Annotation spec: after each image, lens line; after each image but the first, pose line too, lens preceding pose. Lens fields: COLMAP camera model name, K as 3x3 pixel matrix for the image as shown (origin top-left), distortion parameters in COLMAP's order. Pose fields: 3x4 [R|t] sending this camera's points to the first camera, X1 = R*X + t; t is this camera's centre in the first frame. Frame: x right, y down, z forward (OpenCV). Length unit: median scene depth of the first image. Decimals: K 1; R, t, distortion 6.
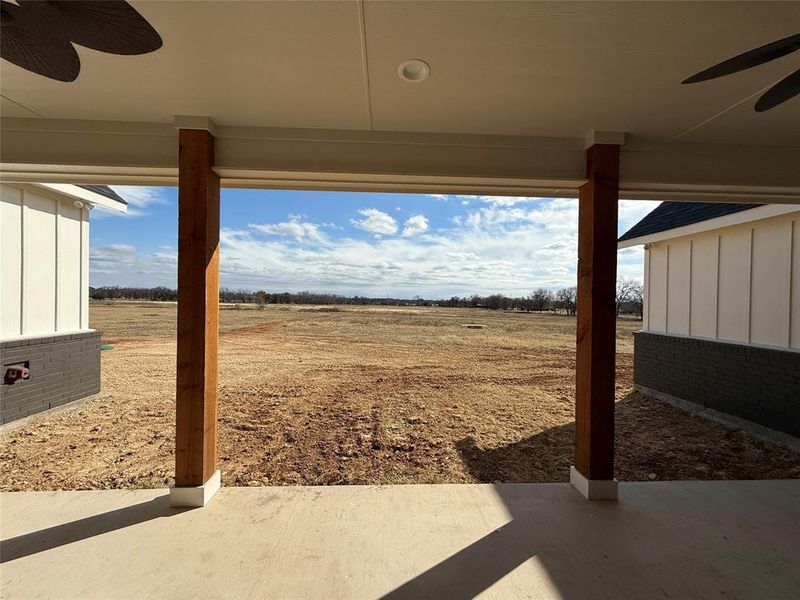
lens RADIAL K [[320.0, 0, 400.0], [0, 320.0, 300.0], [0, 0, 1]] dist [0.000223, 0.000240]
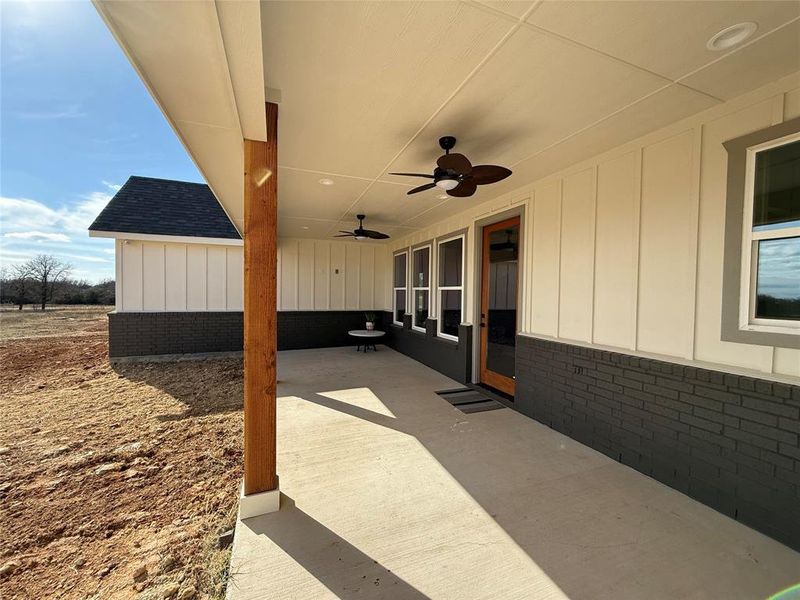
lens RADIAL K [[320.0, 0, 400.0], [0, 320.0, 300.0], [0, 0, 1]] dist [0.000223, 0.000240]
pose [[-0.327899, -0.042765, 0.943744, -0.863063], [-0.013238, 0.999085, 0.040673, -0.011034], [-0.944620, 0.000843, -0.328165, 0.488412]]
